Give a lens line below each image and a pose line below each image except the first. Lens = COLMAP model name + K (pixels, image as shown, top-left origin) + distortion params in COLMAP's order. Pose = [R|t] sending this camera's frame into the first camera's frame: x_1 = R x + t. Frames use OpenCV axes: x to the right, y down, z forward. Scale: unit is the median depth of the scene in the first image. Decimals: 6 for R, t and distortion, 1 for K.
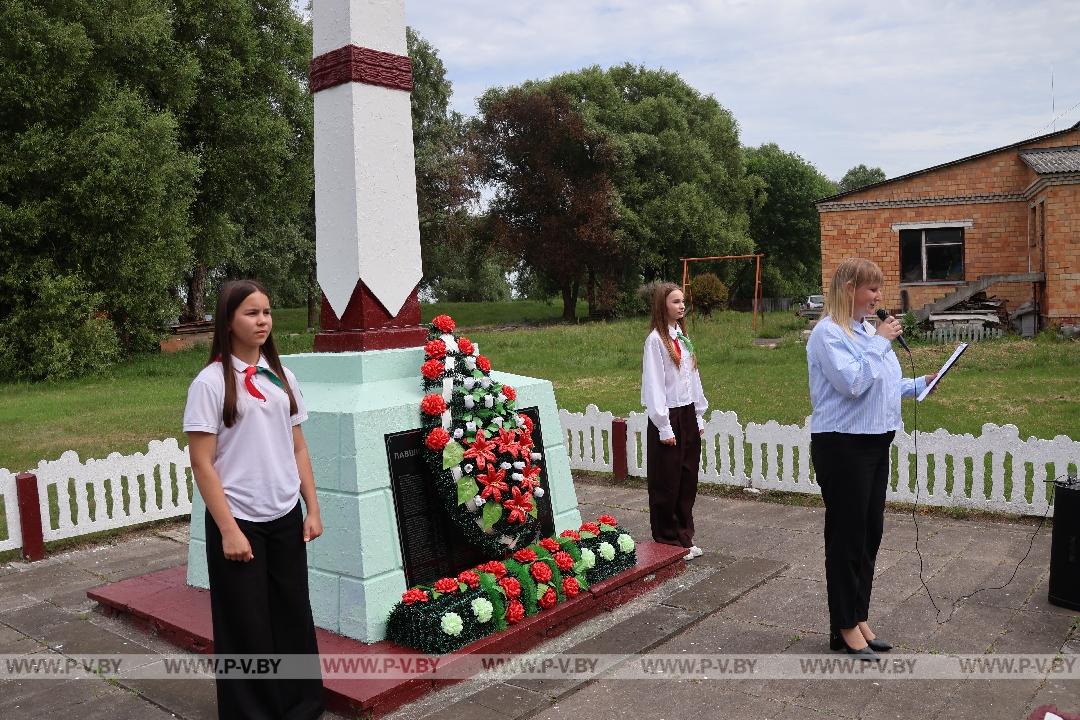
lens RADIAL K [[3088.9, 0, 540.0], [0, 3088.9, 360.0], [0, 0, 1]] dist [1.366118, -9.586645]
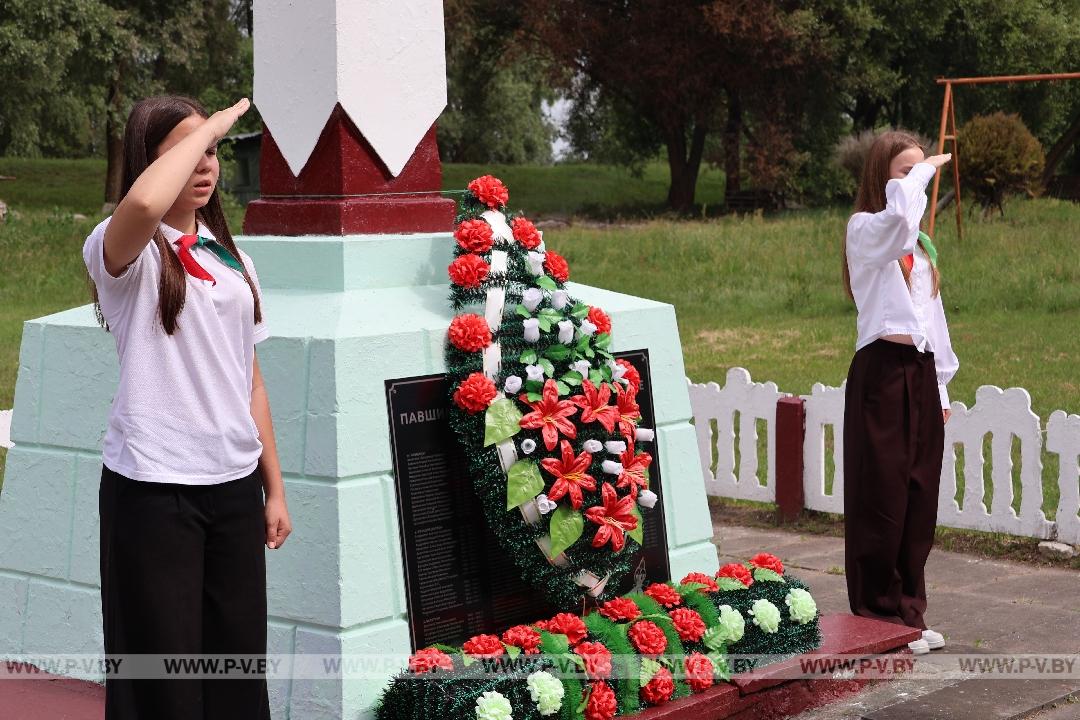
lens RADIAL K [[3088.9, 0, 540.0], [0, 3088.9, 360.0], [0, 0, 1]] dist [1.366118, -9.586645]
pose [[0.997054, 0.039578, -0.065707, 0.016080], [-0.035970, 0.997826, 0.055220, -0.012577], [0.067750, -0.052694, 0.996310, 0.440179]]
